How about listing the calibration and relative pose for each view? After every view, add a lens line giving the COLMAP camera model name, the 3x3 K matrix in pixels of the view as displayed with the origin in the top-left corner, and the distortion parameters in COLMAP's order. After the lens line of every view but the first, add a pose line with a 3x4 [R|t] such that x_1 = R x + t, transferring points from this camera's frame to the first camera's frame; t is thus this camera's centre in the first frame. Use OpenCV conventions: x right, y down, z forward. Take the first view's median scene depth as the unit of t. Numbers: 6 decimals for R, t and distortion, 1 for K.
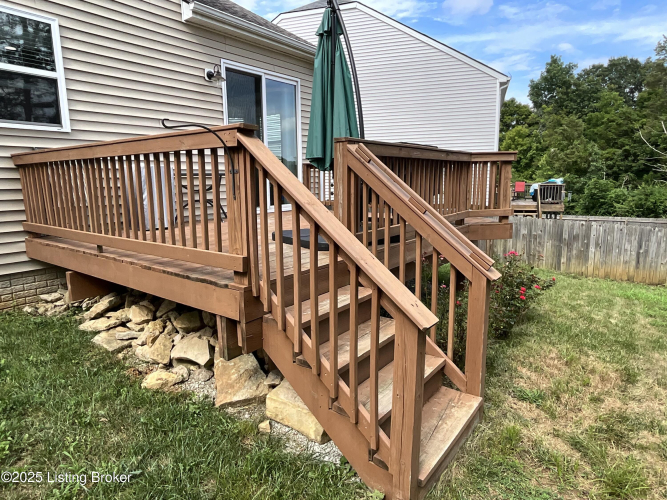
lens RADIAL K [[412.2, 0, 332.0], [0, 412.2, 253.3], [0, 0, 1]] dist [-0.006272, -0.000834]
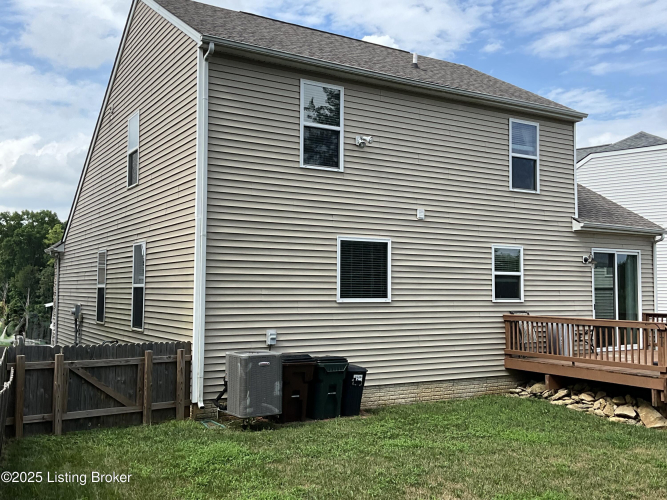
lens RADIAL K [[658.7, 0, 336.3], [0, 658.7, 247.7], [0, 0, 1]] dist [0.021047, 0.000000]
pose [[0.925948, -0.006598, -0.377592, -0.242339], [-0.084991, 0.970557, -0.225379, 0.178148], [0.367962, 0.240781, 0.898125, -1.719880]]
